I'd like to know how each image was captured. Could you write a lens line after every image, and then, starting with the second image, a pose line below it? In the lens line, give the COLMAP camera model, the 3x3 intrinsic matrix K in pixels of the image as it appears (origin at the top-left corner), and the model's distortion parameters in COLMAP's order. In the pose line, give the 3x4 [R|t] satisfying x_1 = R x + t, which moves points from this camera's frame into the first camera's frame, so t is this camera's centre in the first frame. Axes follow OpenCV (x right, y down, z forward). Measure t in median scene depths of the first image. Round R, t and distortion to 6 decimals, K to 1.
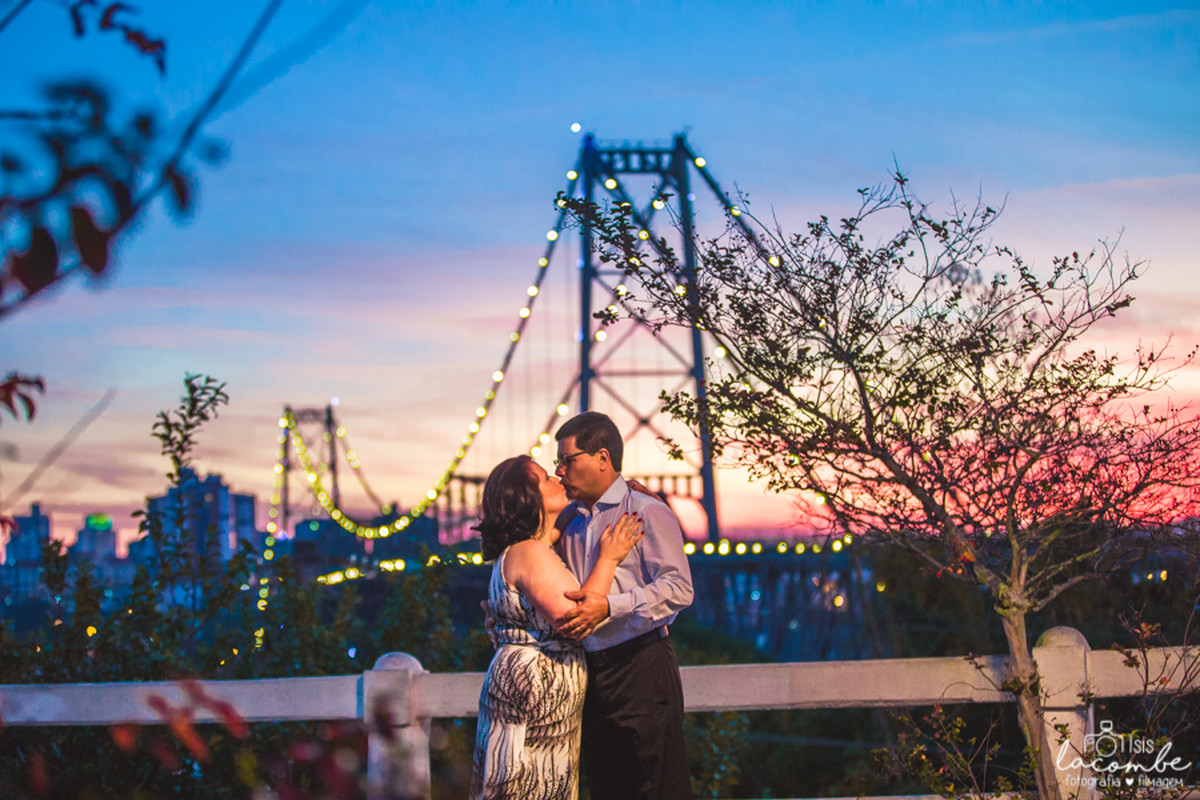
lens RADIAL K [[2471.7, 0, 600.0], [0, 2471.7, 400.0], [0, 0, 1]] dist [-0.348244, 1.849990]
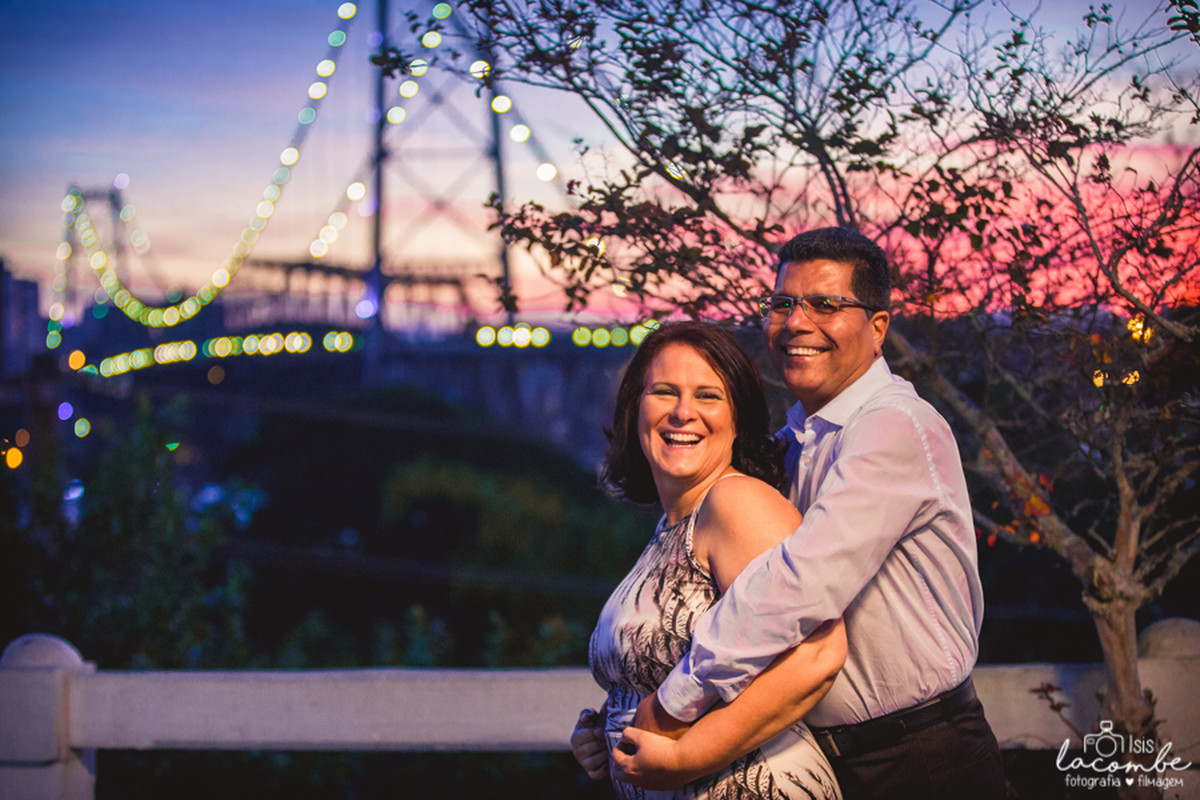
lens RADIAL K [[2471.7, 0, 600.0], [0, 2471.7, 400.0], [0, 0, 1]] dist [-0.348244, 1.849990]
pose [[0.996379, 0.008990, 0.084549, 0.003193], [-0.016343, 0.996102, 0.086685, -0.006615], [-0.083440, -0.087752, 0.992642, 0.429625]]
